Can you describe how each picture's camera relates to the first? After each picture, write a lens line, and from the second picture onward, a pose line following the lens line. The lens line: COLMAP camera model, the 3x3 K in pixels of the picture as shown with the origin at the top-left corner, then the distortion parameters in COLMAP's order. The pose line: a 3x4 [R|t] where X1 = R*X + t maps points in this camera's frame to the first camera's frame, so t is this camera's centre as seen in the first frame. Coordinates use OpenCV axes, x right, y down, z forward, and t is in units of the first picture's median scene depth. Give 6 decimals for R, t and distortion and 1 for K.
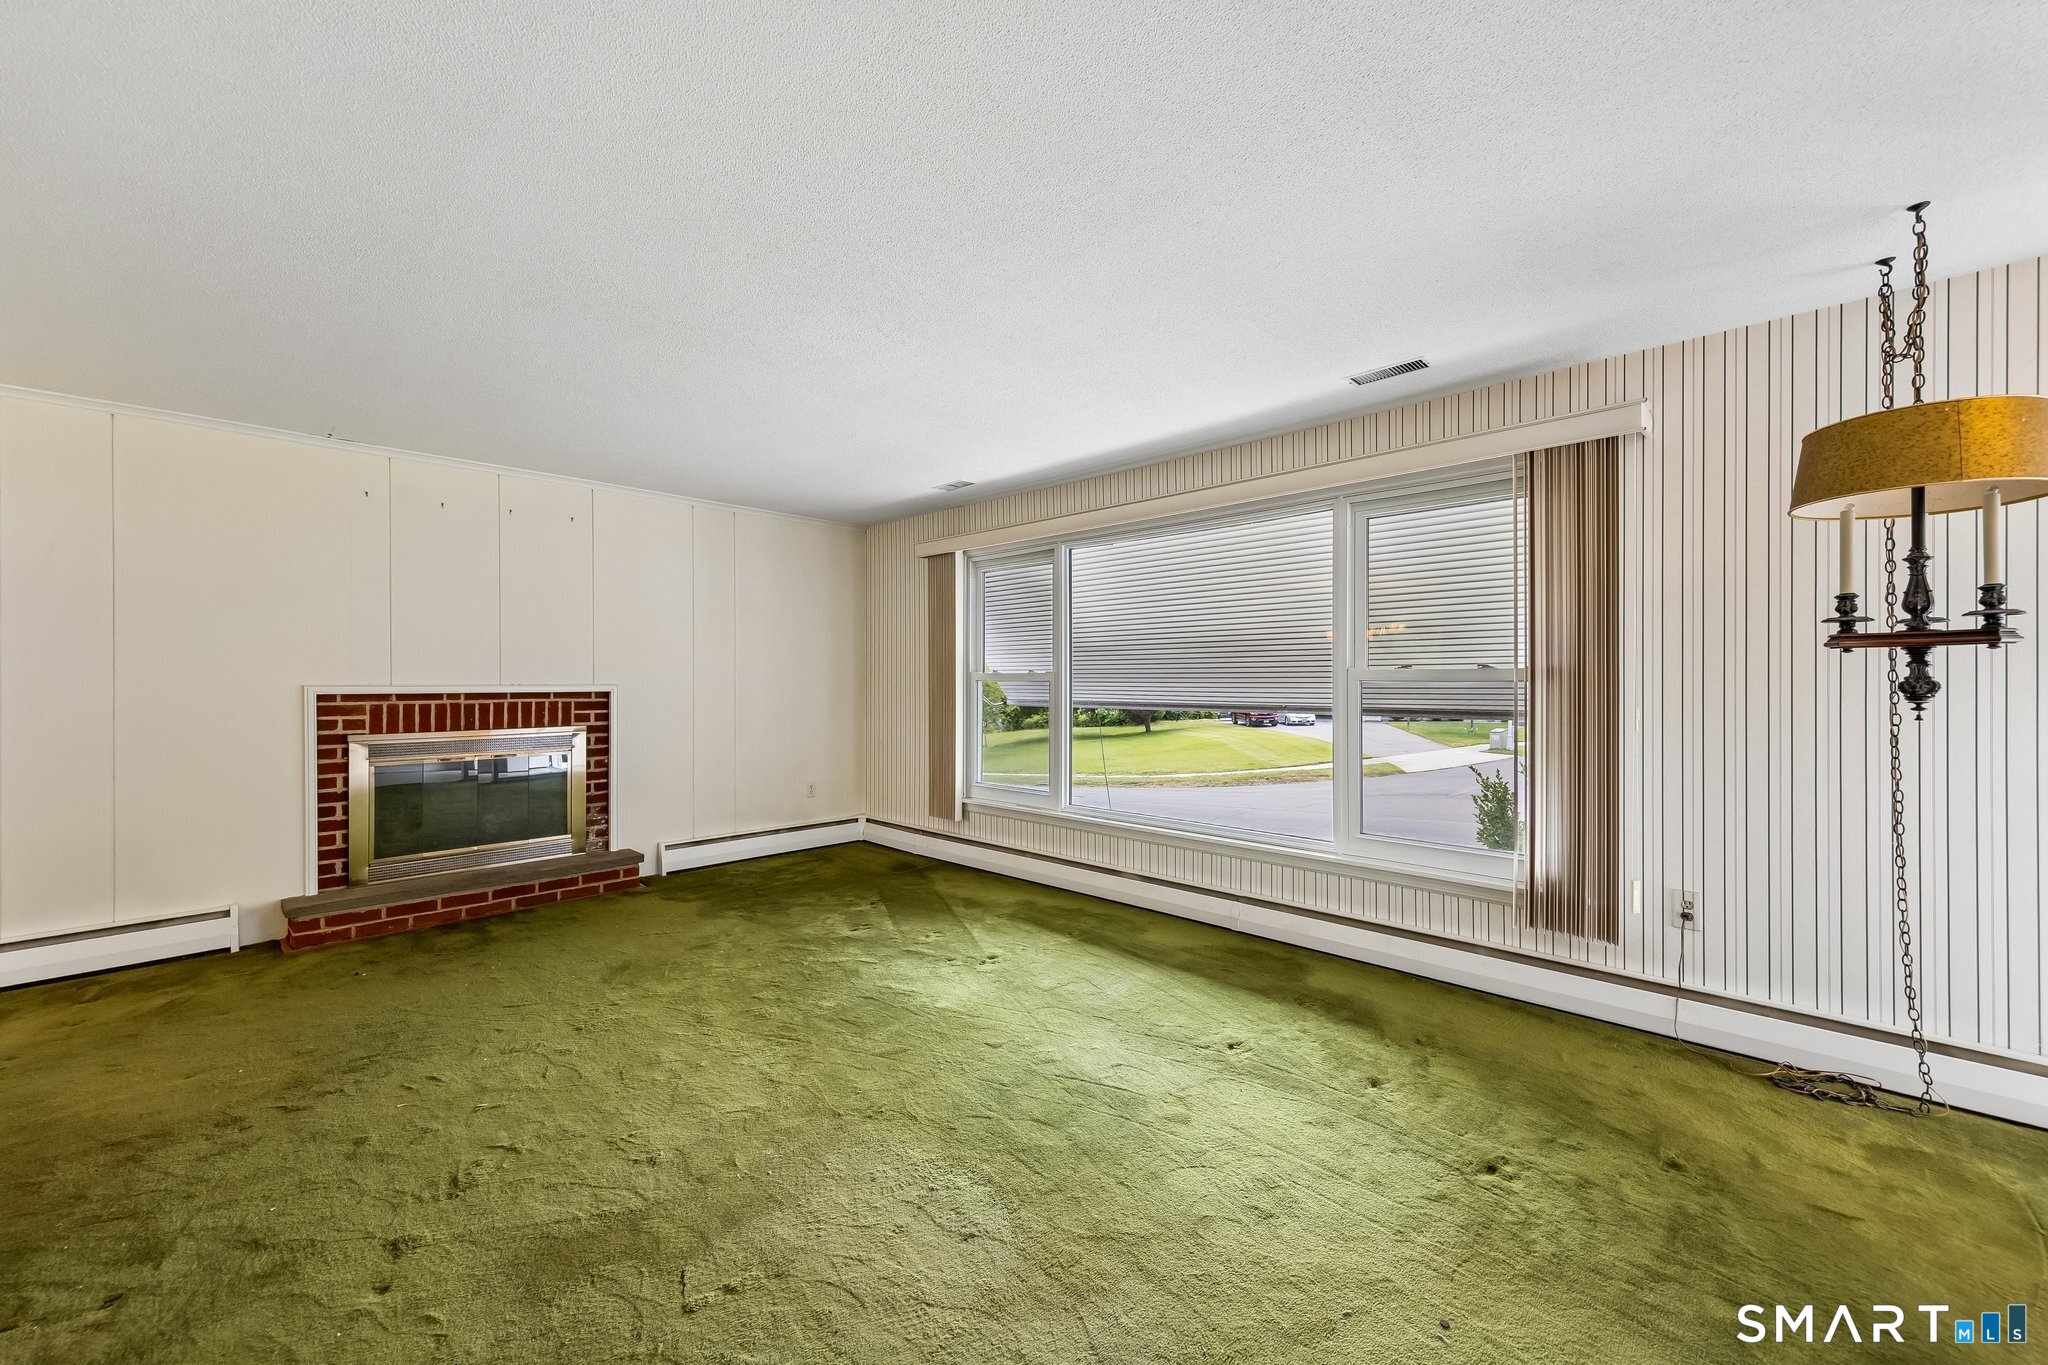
lens RADIAL K [[797.1, 0, 1027.5], [0, 797.1, 683.7], [0, 0, 1]] dist [0.007295, -0.000168]
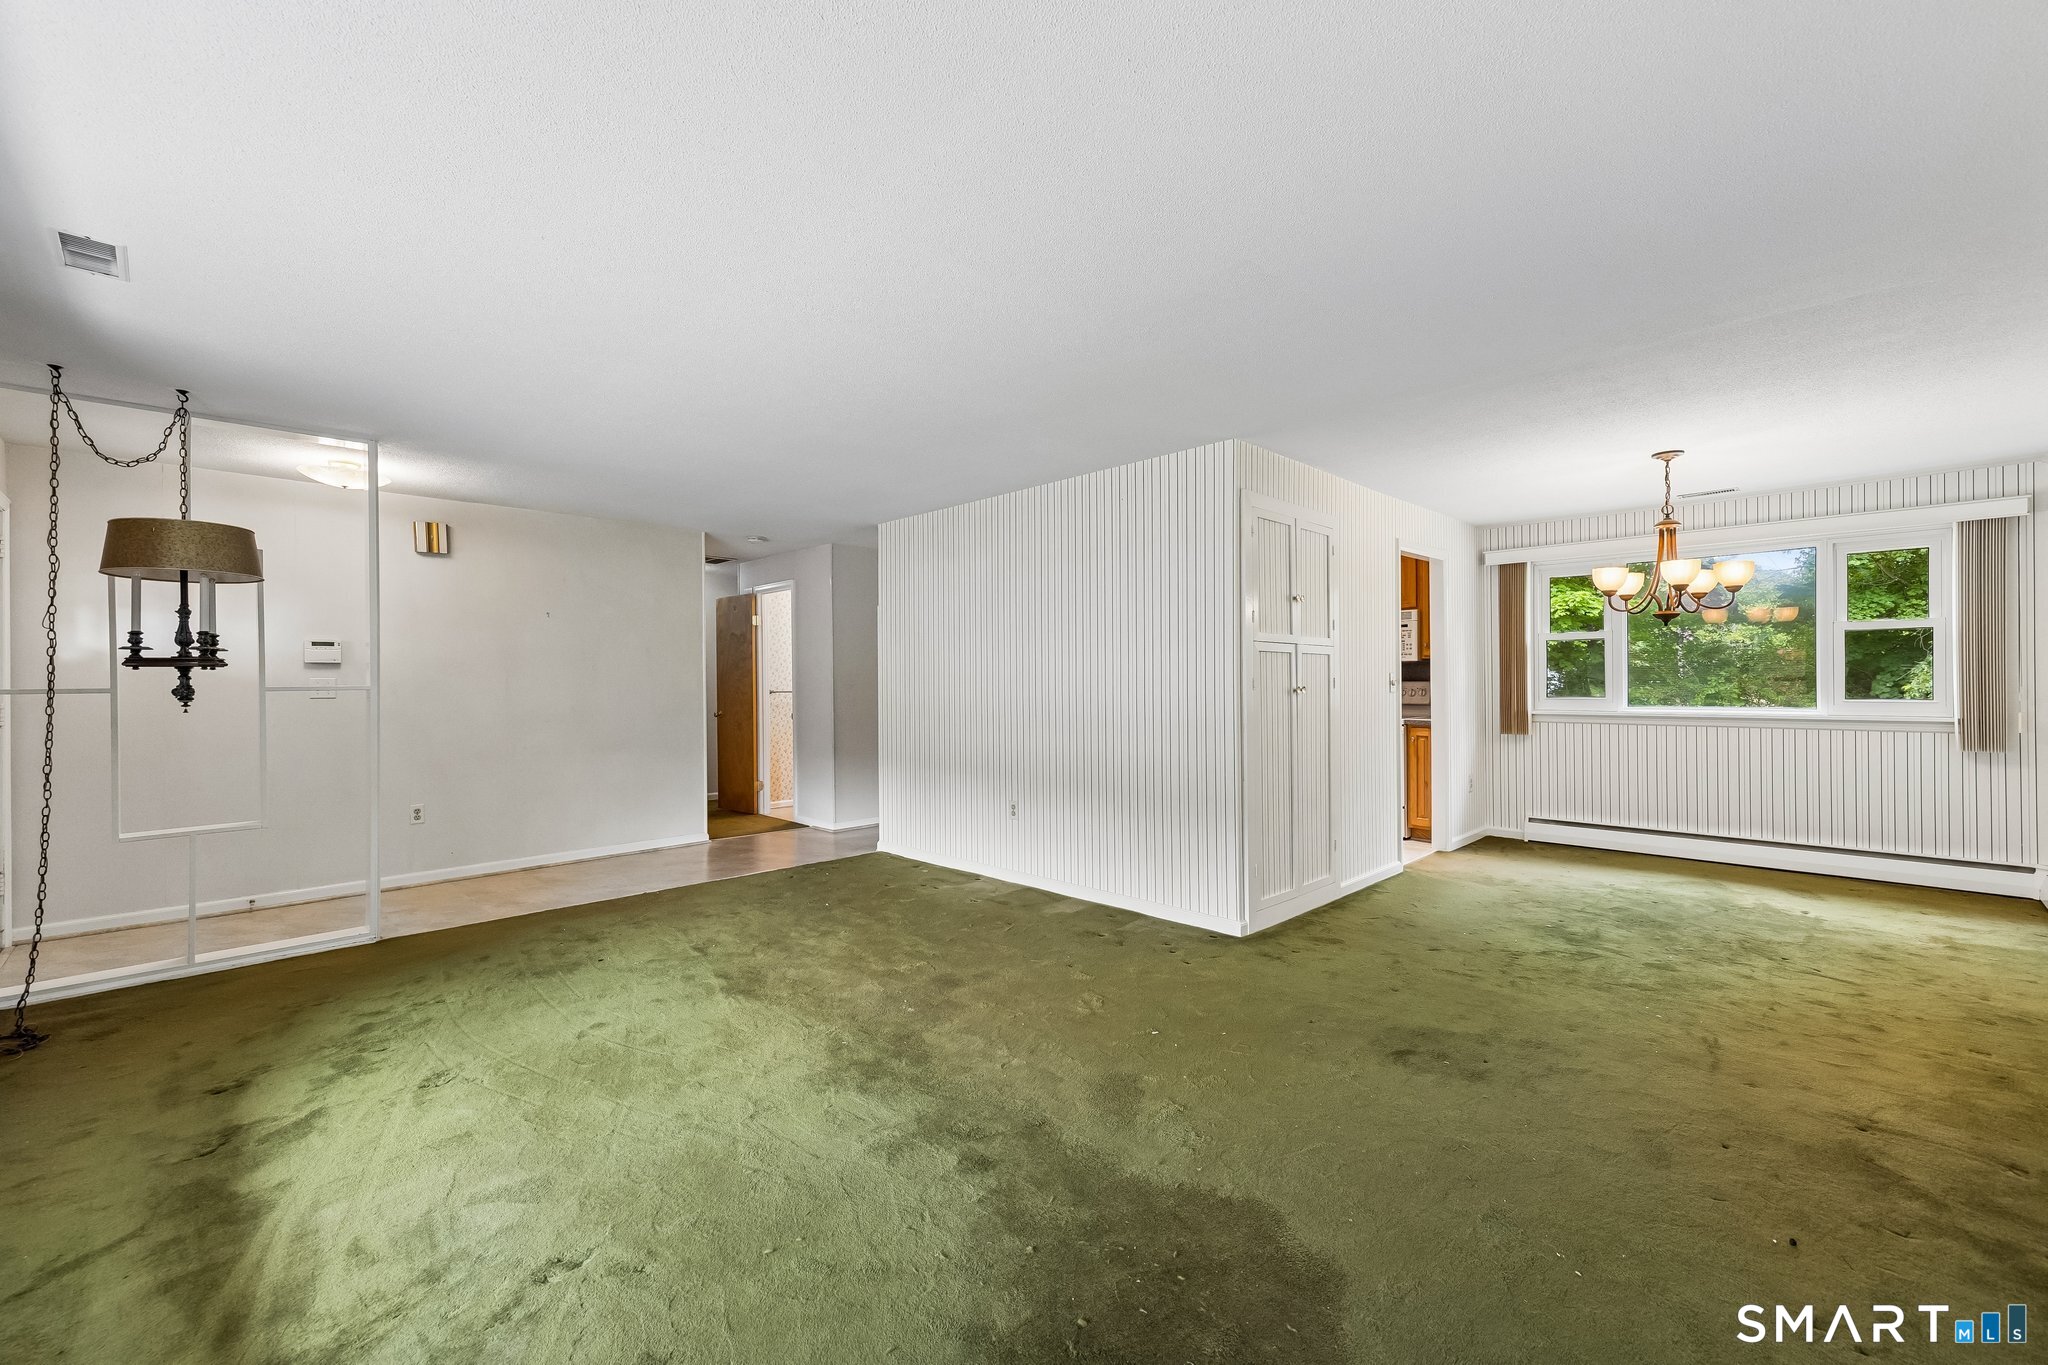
lens RADIAL K [[826.4, 0, 1030.9], [0, 826.4, 680.3], [0, 0, 1]] dist [0.001954, 0.000129]
pose [[-0.999674, 0.008466, 0.024074, -0.301955], [0.008497, 0.999963, 0.001203, -0.003485], [-0.024063, 0.001407, -0.999709, 1.274952]]
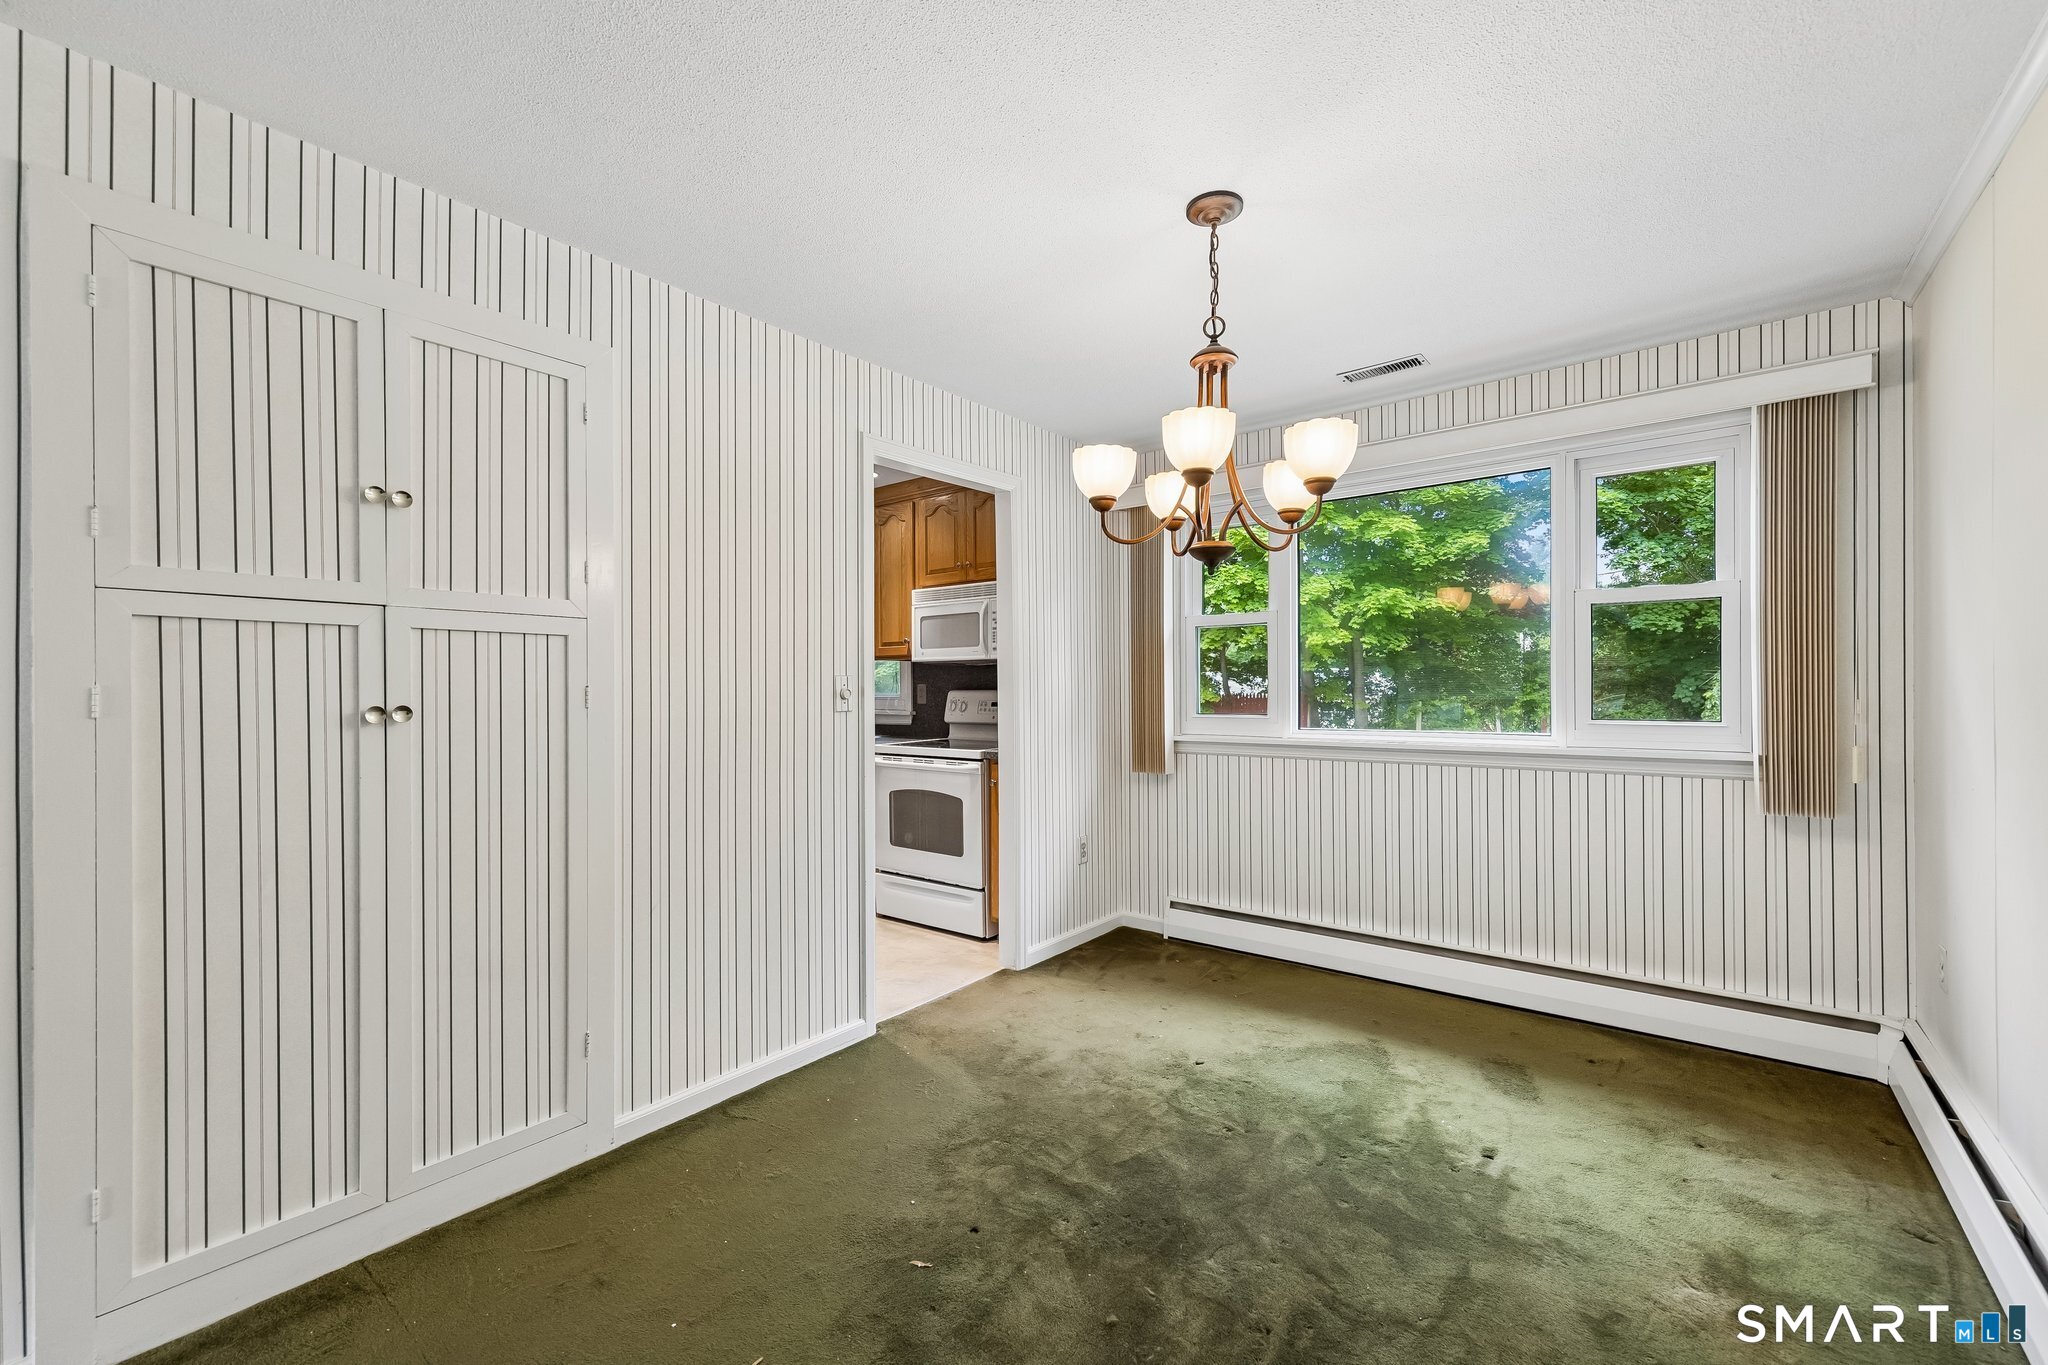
lens RADIAL K [[837.7, 0, 1031.2], [0, 837.7, 691.2], [0, 0, 1]] dist [0.001434, -0.000431]
pose [[-0.994501, 0.010909, -0.104157, -0.923511], [0.010241, 0.999923, 0.006947, 0.001170], [0.104225, 0.005842, -0.994537, 0.689883]]
